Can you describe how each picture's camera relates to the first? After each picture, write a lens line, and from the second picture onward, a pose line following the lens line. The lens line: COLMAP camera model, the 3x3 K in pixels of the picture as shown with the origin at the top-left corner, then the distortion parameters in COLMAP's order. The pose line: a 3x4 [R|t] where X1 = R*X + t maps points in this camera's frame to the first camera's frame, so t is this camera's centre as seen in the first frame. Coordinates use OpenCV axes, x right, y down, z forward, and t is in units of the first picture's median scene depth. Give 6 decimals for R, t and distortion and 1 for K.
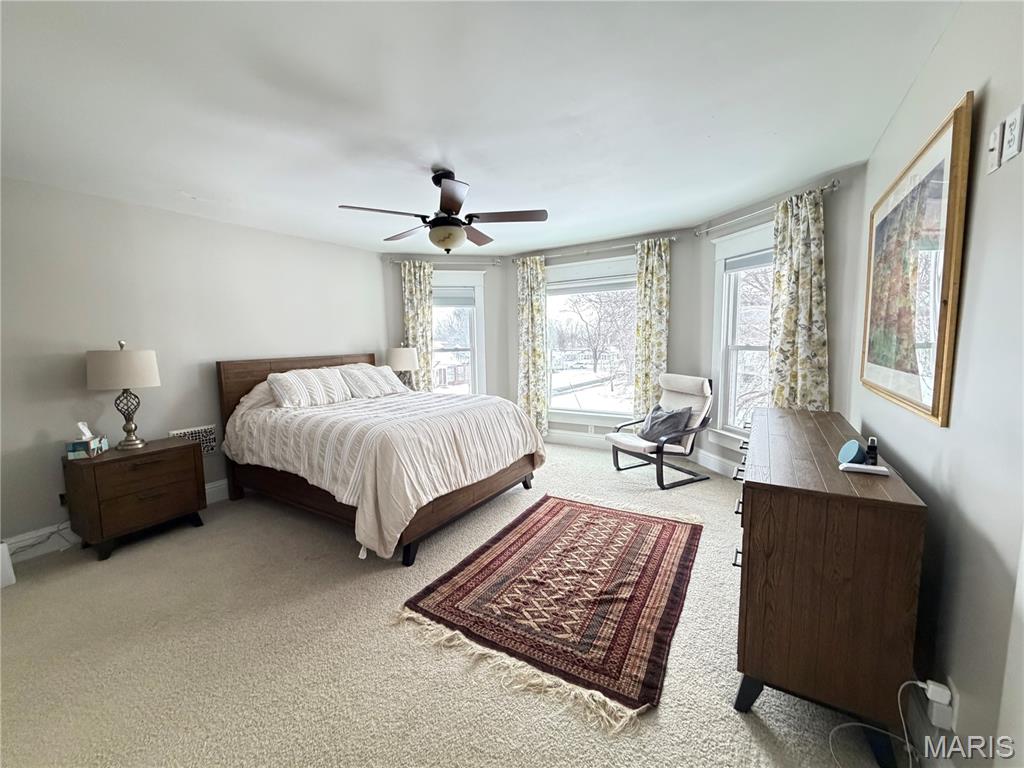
lens RADIAL K [[406.3, 0, 511.5], [0, 406.3, 384.8], [0, 0, 1]] dist [-0.001602, -0.000024]
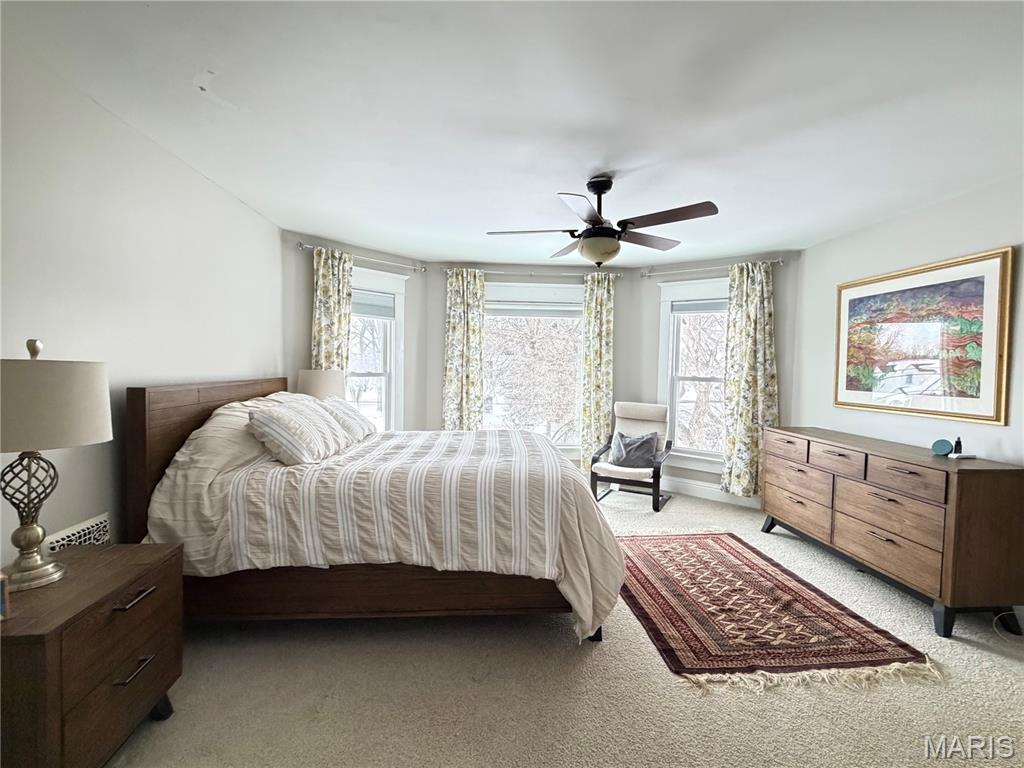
lens RADIAL K [[476.6, 0, 511.9], [0, 476.6, 384.6], [0, 0, 1]] dist [-0.002262, -0.000243]
pose [[0.802429, 0.010003, 0.596664, -0.799062], [0.033102, 0.997574, -0.061242, -0.008620], [-0.595829, 0.068893, 0.800151, 0.255975]]
